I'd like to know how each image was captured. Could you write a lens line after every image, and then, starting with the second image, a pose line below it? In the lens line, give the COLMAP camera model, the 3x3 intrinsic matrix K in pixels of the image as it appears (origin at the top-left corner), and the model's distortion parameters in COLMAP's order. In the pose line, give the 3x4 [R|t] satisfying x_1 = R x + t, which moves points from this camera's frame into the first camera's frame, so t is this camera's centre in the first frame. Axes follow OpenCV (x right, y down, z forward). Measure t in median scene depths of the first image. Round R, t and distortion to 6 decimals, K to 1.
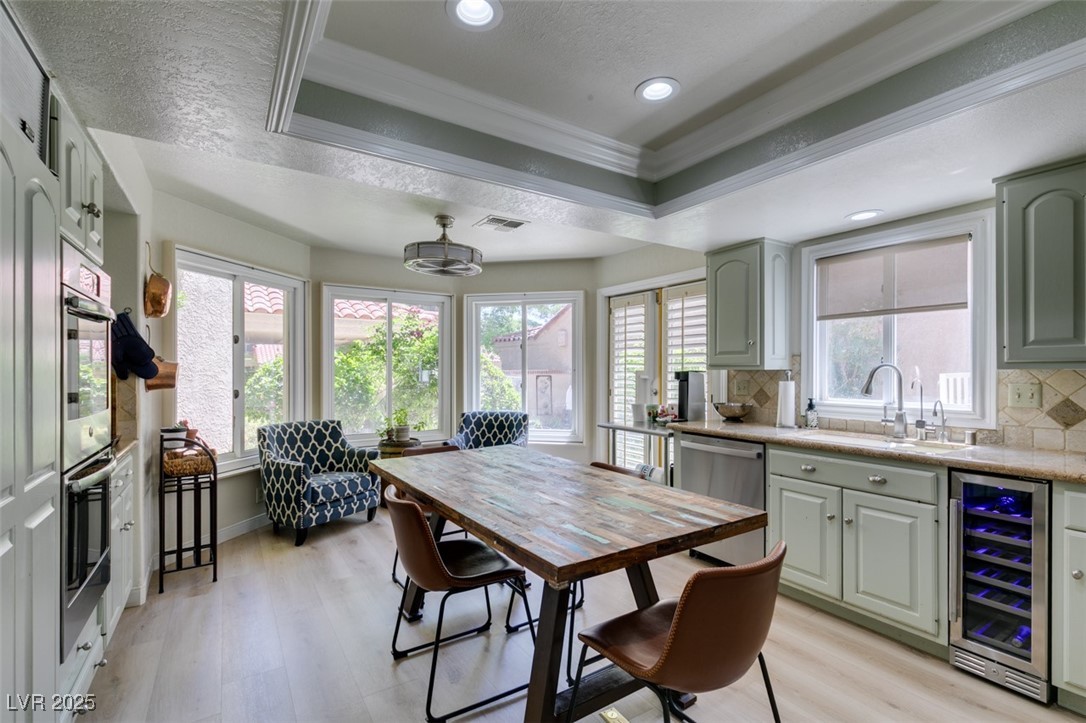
lens RADIAL K [[487.9, 0, 543.2], [0, 487.9, 369.4], [0, 0, 1]] dist [0.008246, -0.002546]
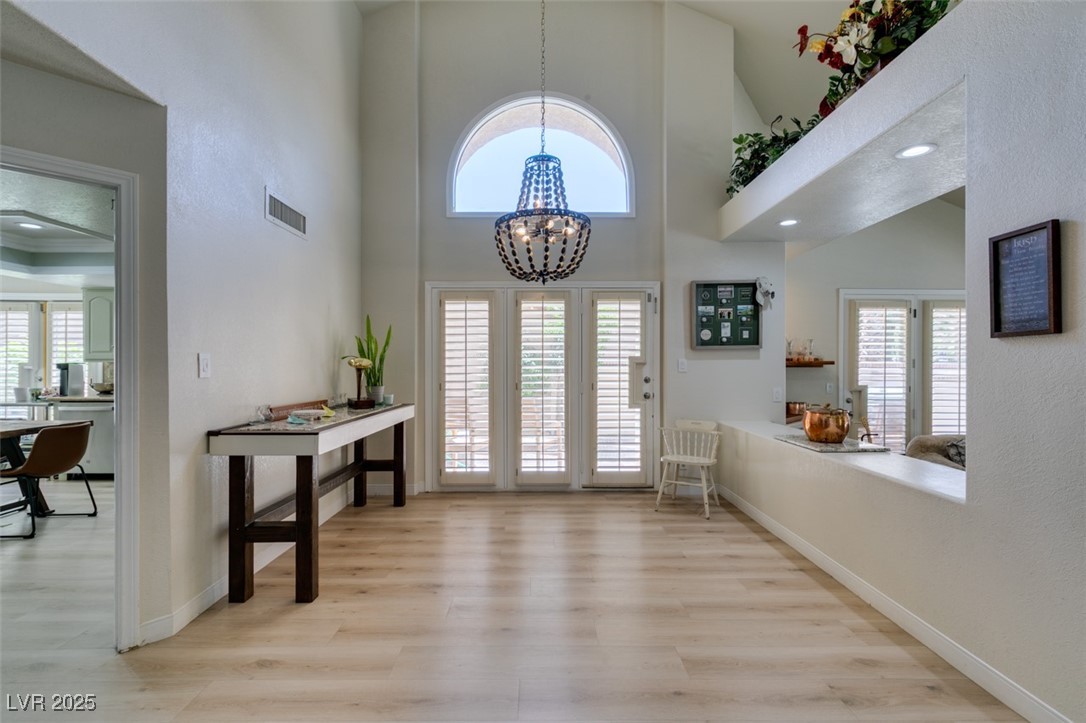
lens RADIAL K [[487.9, 0, 543.7], [0, 487.9, 363.5], [0, 0, 1]] dist [0.008246, -0.002546]
pose [[0.540915, 0.000095, 0.841077, -0.215659], [0.000368, 1.000000, -0.000349, 0.007518], [-0.841077, 0.000498, 0.540915, -1.244433]]
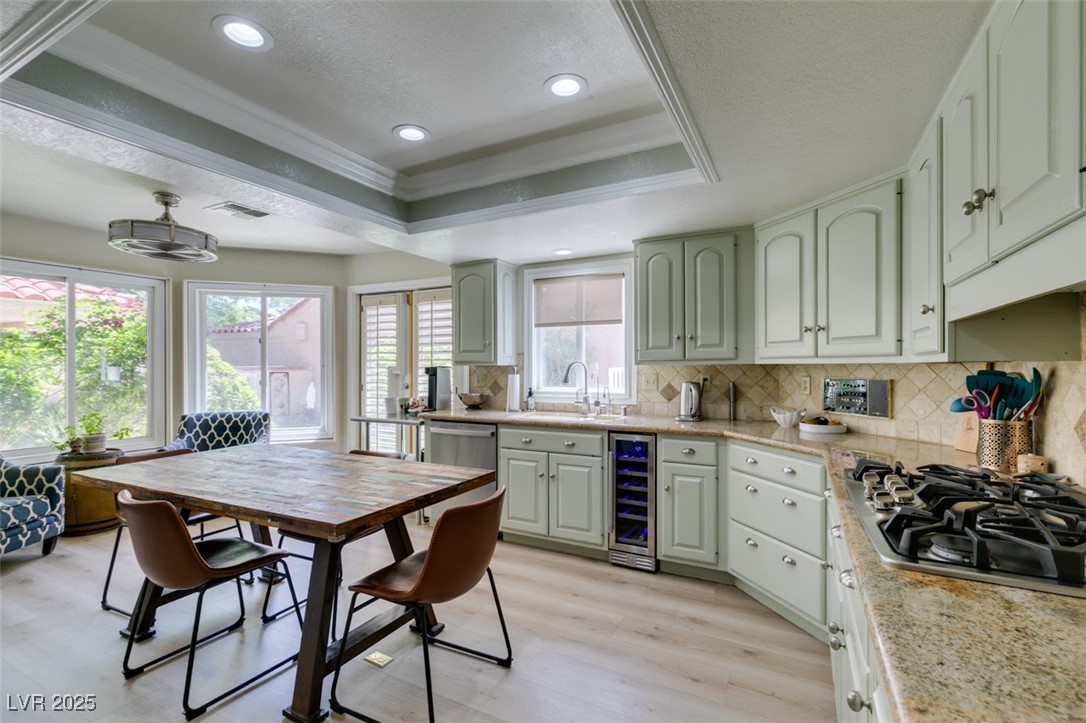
lens RADIAL K [[487.9, 0, 544.0], [0, 487.9, 366.6], [0, 0, 1]] dist [0.008246, -0.002546]
pose [[0.873651, -0.002994, 0.486543, -0.045204], [0.001478, 0.999993, 0.003501, -0.000470], [-0.486550, -0.002339, 0.873649, -0.138116]]
